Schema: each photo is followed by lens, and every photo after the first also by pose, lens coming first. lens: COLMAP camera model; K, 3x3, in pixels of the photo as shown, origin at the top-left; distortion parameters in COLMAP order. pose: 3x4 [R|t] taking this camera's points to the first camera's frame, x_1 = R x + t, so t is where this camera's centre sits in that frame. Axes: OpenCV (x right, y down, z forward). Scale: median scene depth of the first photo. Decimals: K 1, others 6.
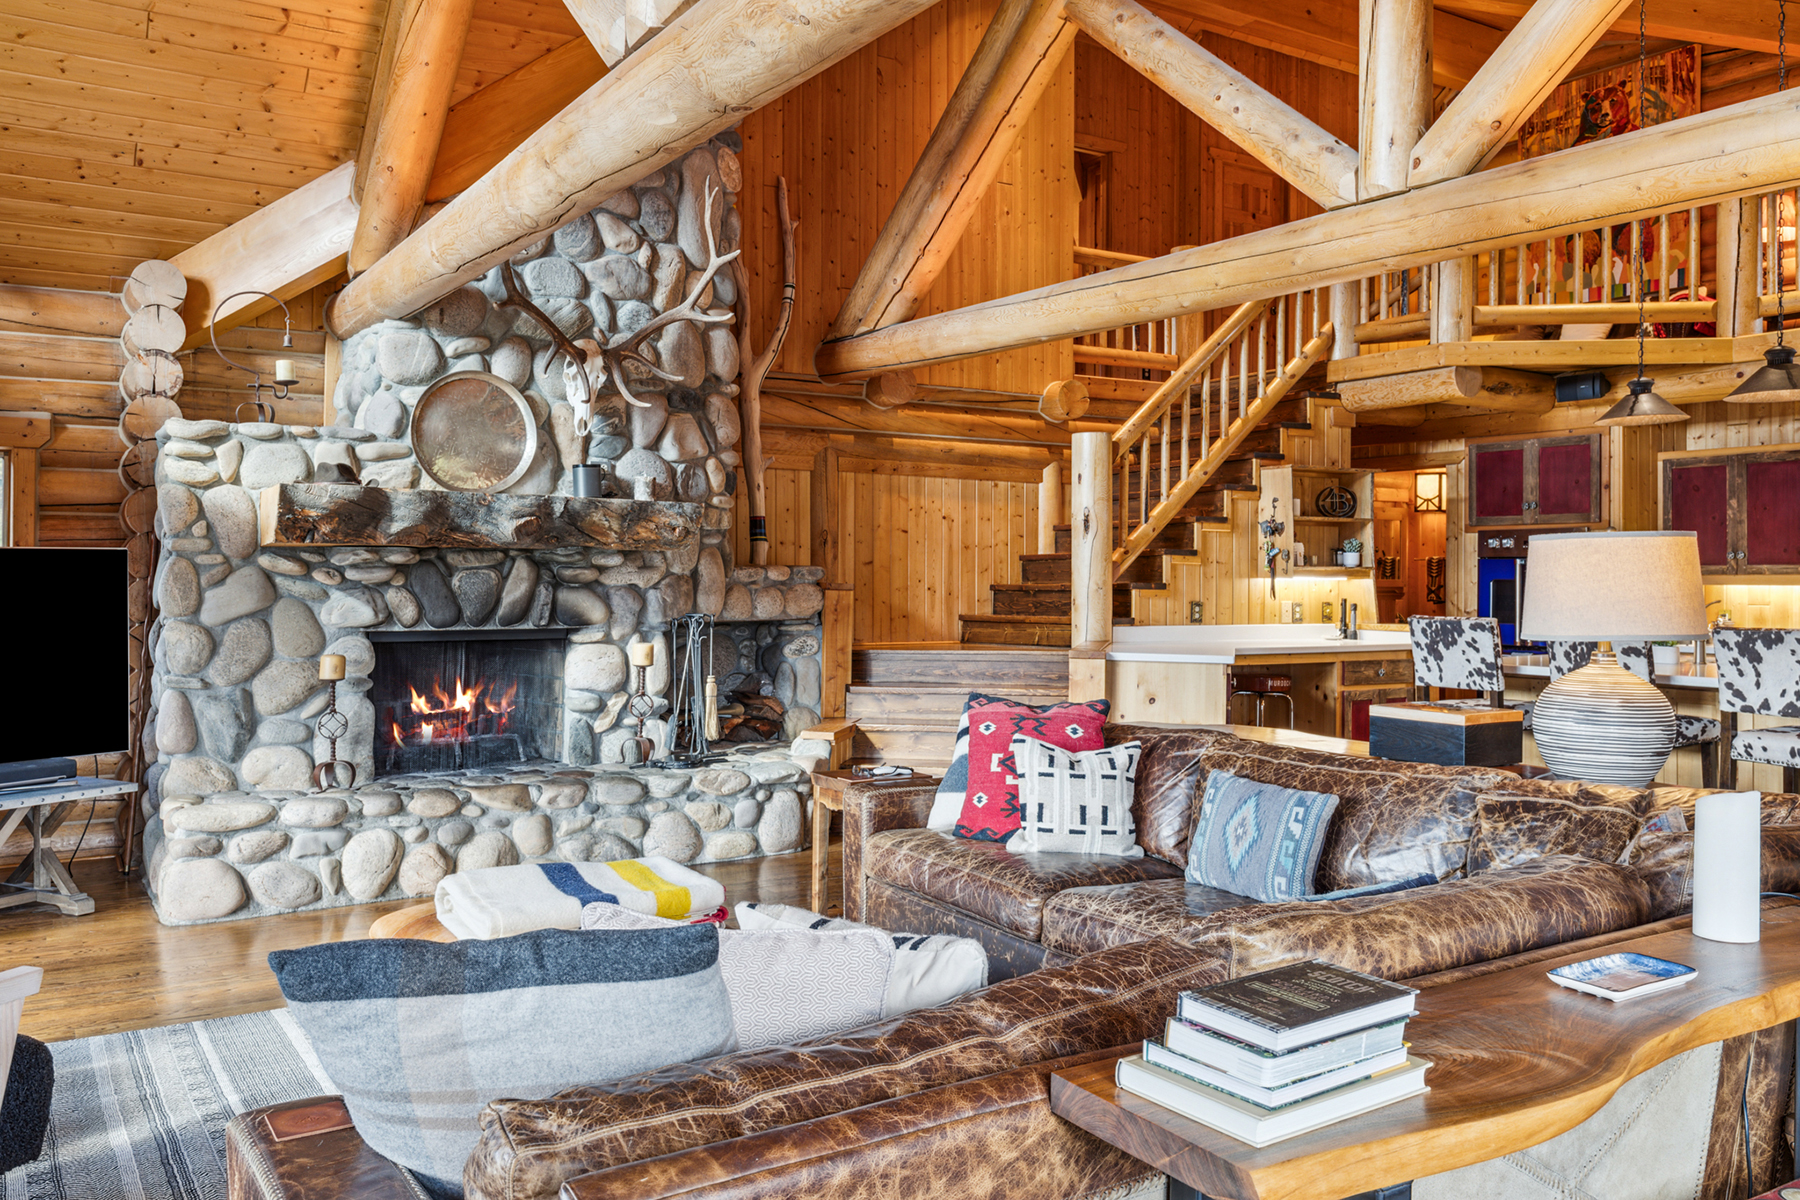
lens RADIAL K [[1456.6, 0, 907.7], [0, 1456.6, 559.5], [0, 0, 1]] dist [0.006691, 0.005751]
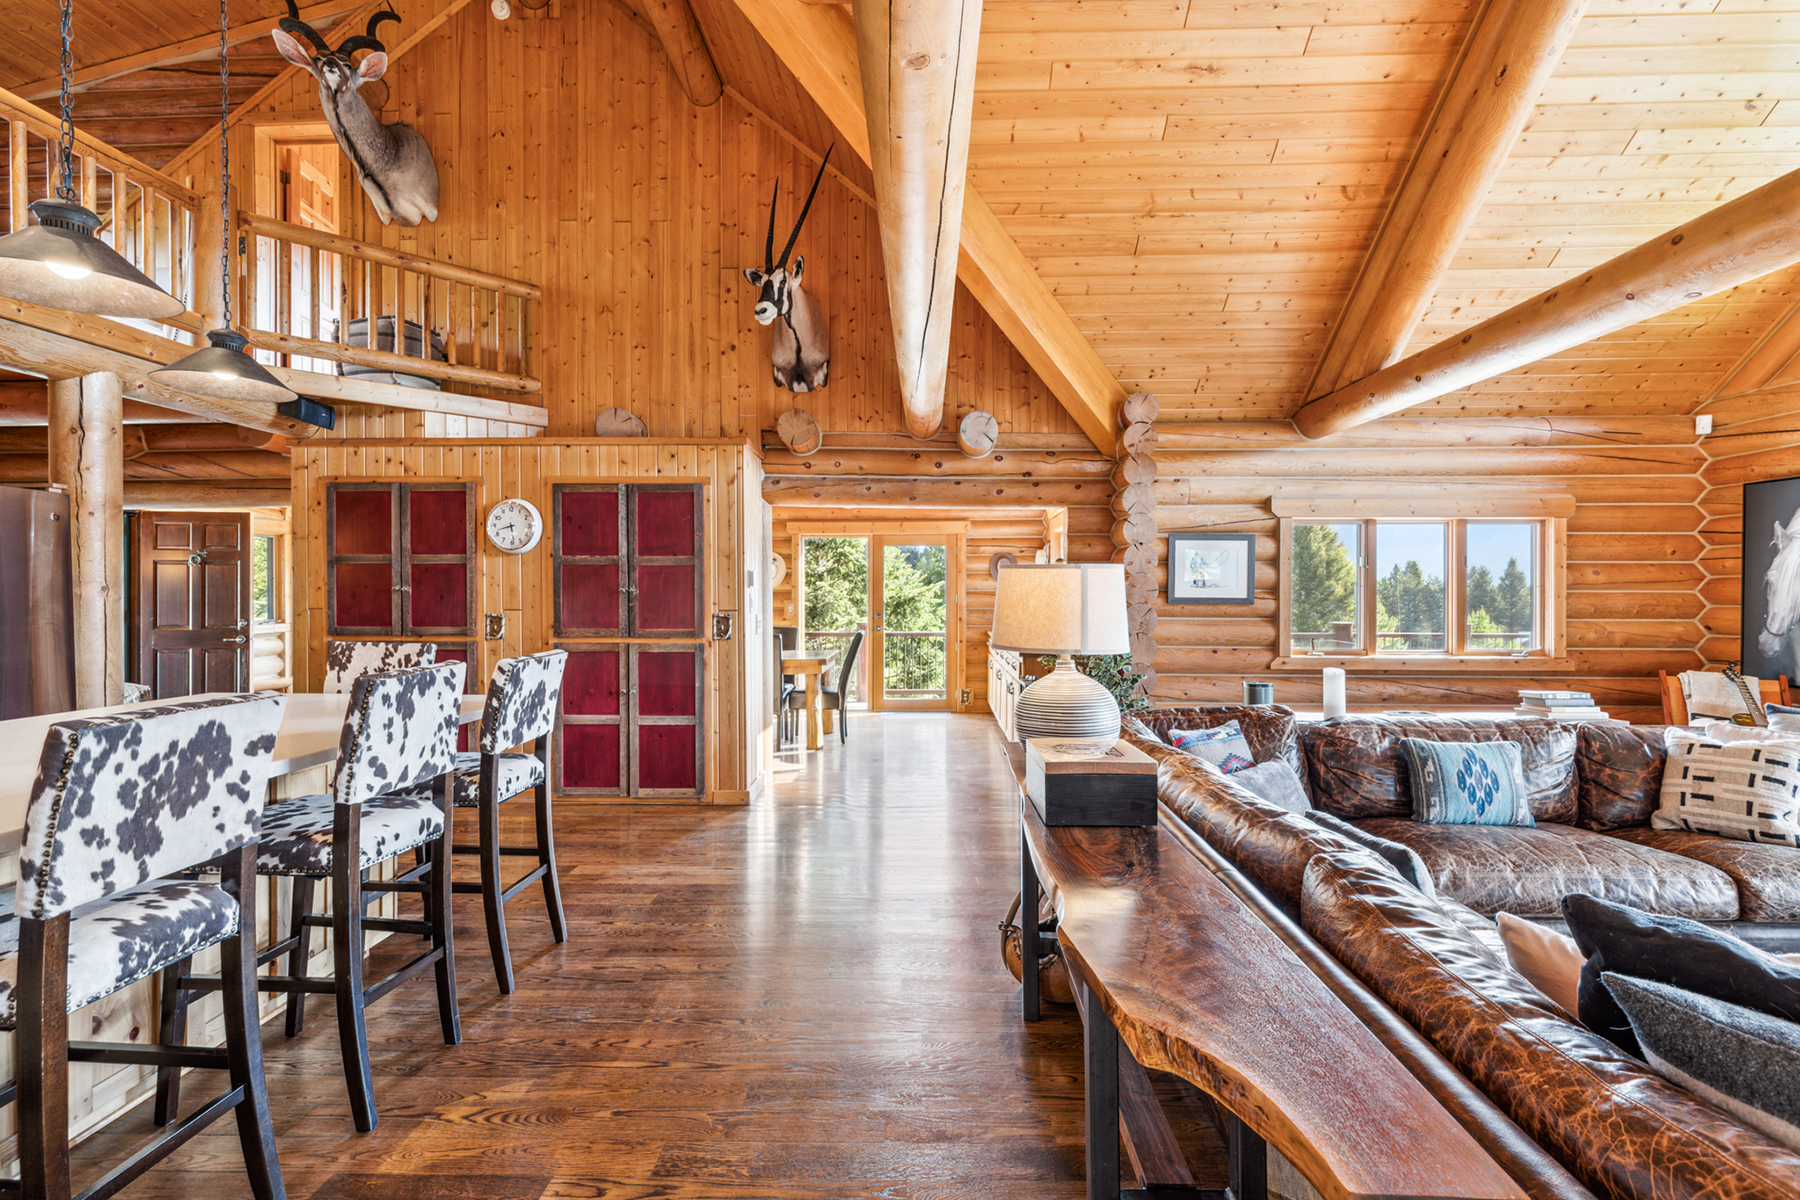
lens RADIAL K [[820.8, 0, 896.4], [0, 820.8, 596.8], [0, 0, 1]] dist [0.008225, -0.000780]
pose [[-0.828945, -0.006558, 0.559291, 0.100550], [-0.009499, 0.999952, -0.002354, 0.006040], [-0.559249, -0.007264, -0.828968, 0.786191]]
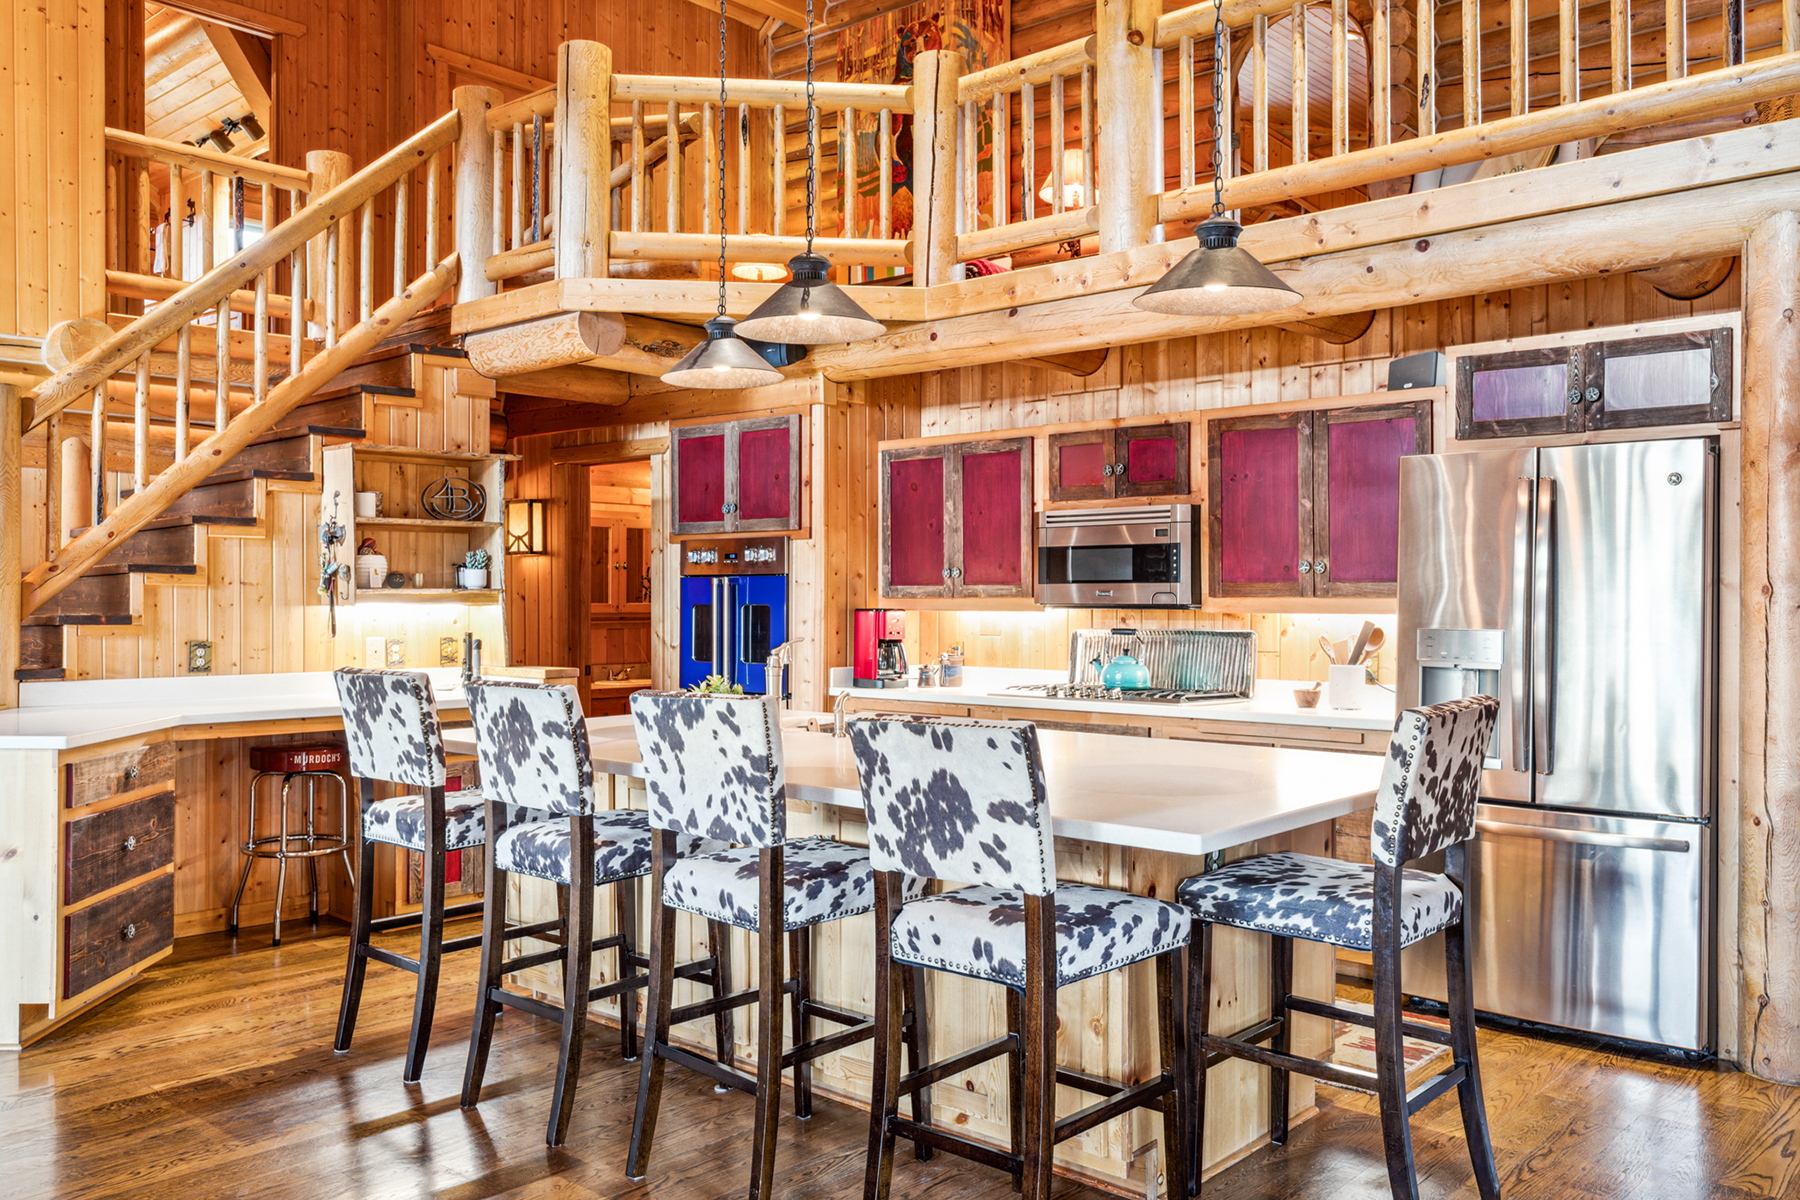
lens RADIAL K [[1456.6, 0, 895.4], [0, 1456.6, 597.8], [0, 0, 1]] dist [0.006691, 0.005751]
pose [[0.963095, -0.005654, 0.269104, 0.330515], [0.001857, 0.999895, 0.014362, -0.000689], [-0.269157, -0.013333, 0.963004, 0.259168]]
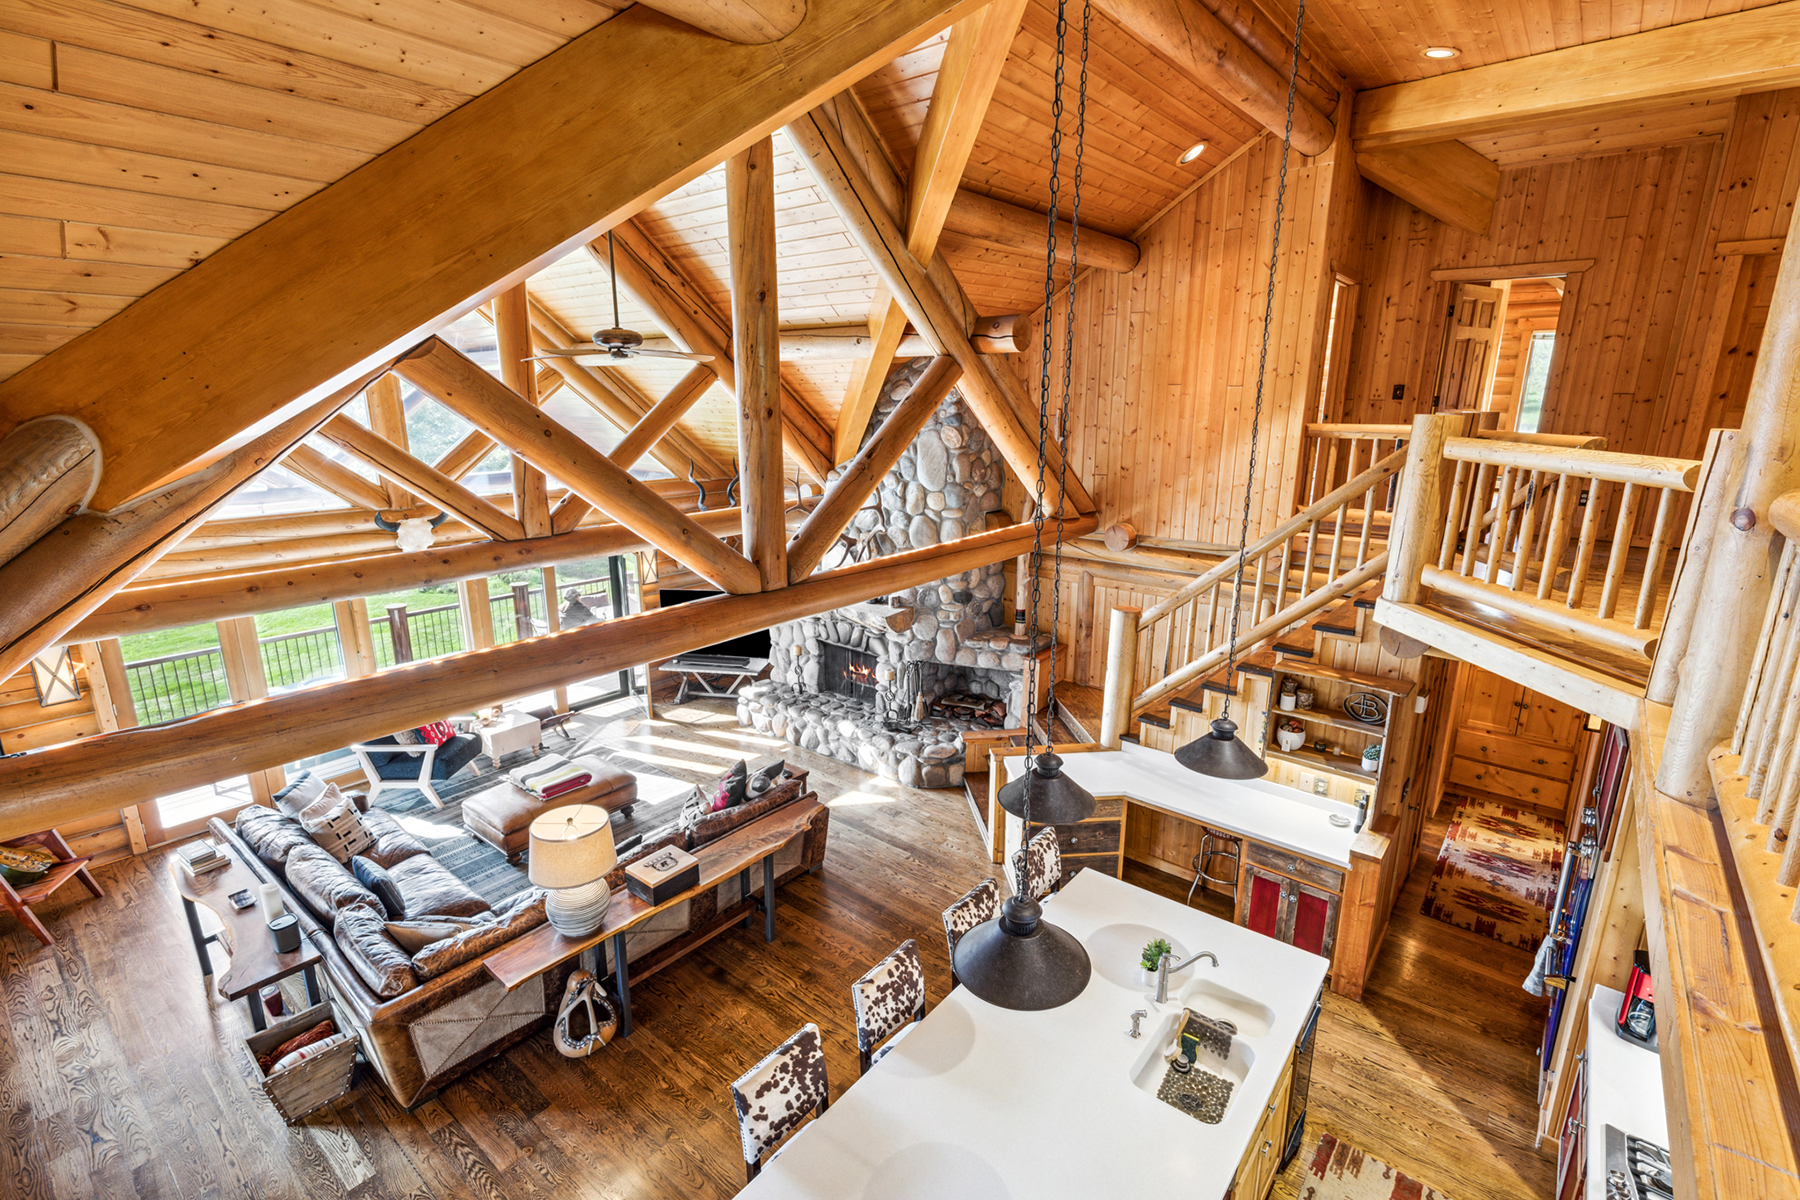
lens RADIAL K [[820.8, 0, 899.5], [0, 820.8, 600.5], [0, 0, 1]] dist [0.008225, -0.000780]
pose [[0.316459, 0.227755, -0.920859, 0.770011], [0.008078, 0.970067, 0.242702, -0.282167], [0.948572, -0.084244, 0.305146, 0.529517]]
